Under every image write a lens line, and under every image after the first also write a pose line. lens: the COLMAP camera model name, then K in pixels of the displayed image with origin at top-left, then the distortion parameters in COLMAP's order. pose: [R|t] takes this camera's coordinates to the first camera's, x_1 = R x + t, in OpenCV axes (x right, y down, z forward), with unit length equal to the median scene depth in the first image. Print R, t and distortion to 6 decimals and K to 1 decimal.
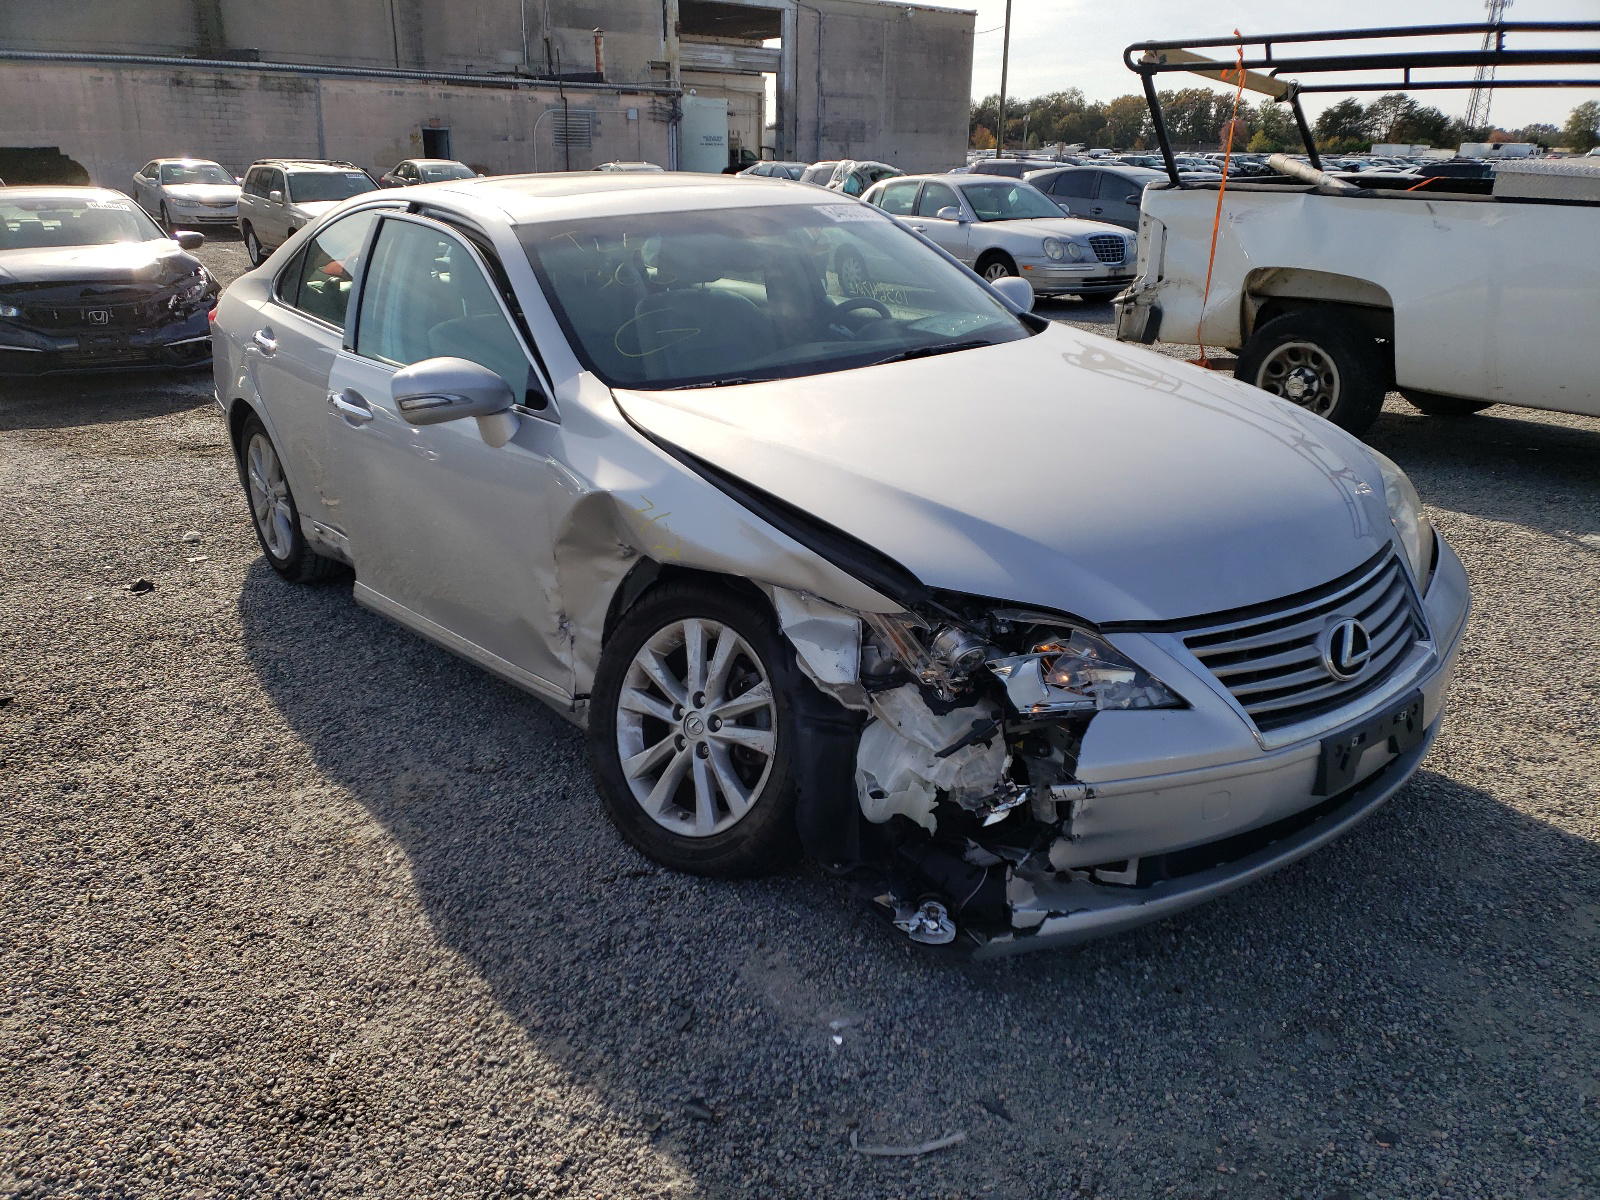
lens RADIAL K [[1247.6, 0, 795.7], [0, 1247.6, 612.2], [0, 0, 1]] dist [0.070705, -0.059840]
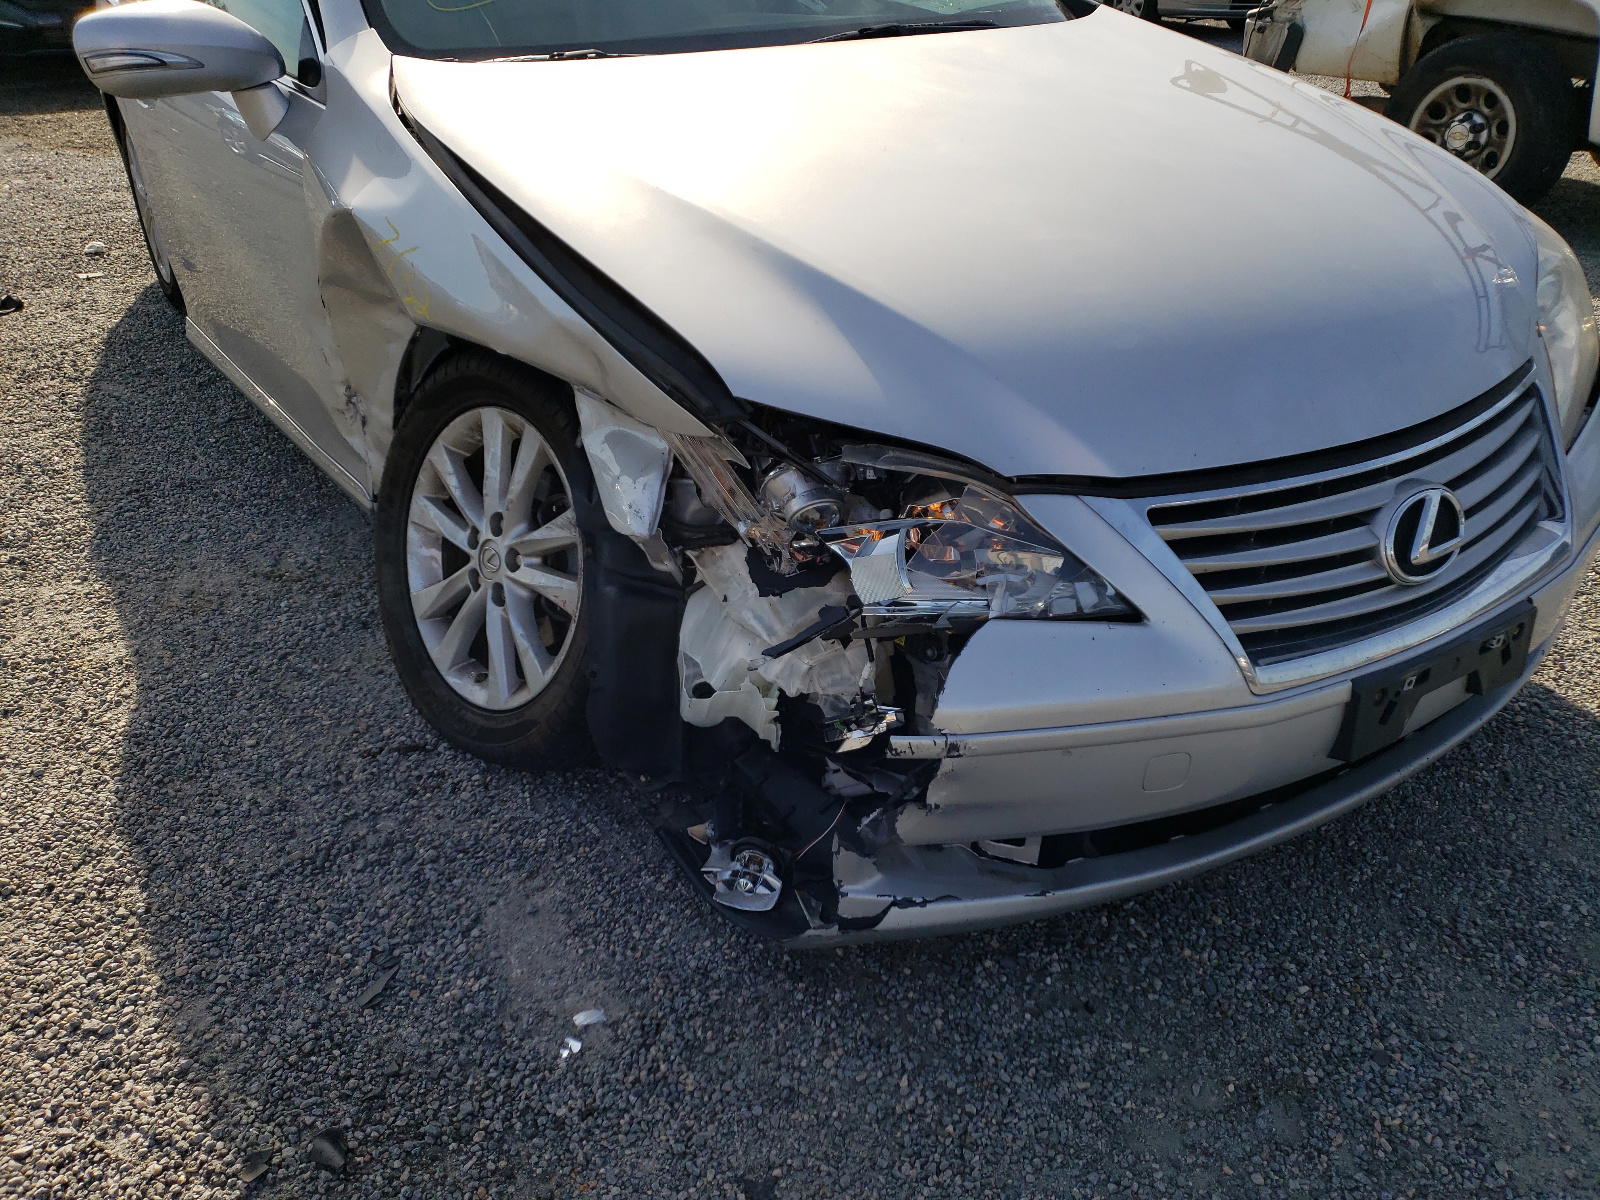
lens RADIAL K [[1247.6, 0, 795.7], [0, 1247.6, 612.2], [0, 0, 1]] dist [0.070705, -0.059840]
pose [[0.994266, 0.079953, -0.071011, 0.169389], [-0.064974, 0.979111, 0.192665, -0.034493], [0.084931, -0.186946, 0.978692, 0.339794]]
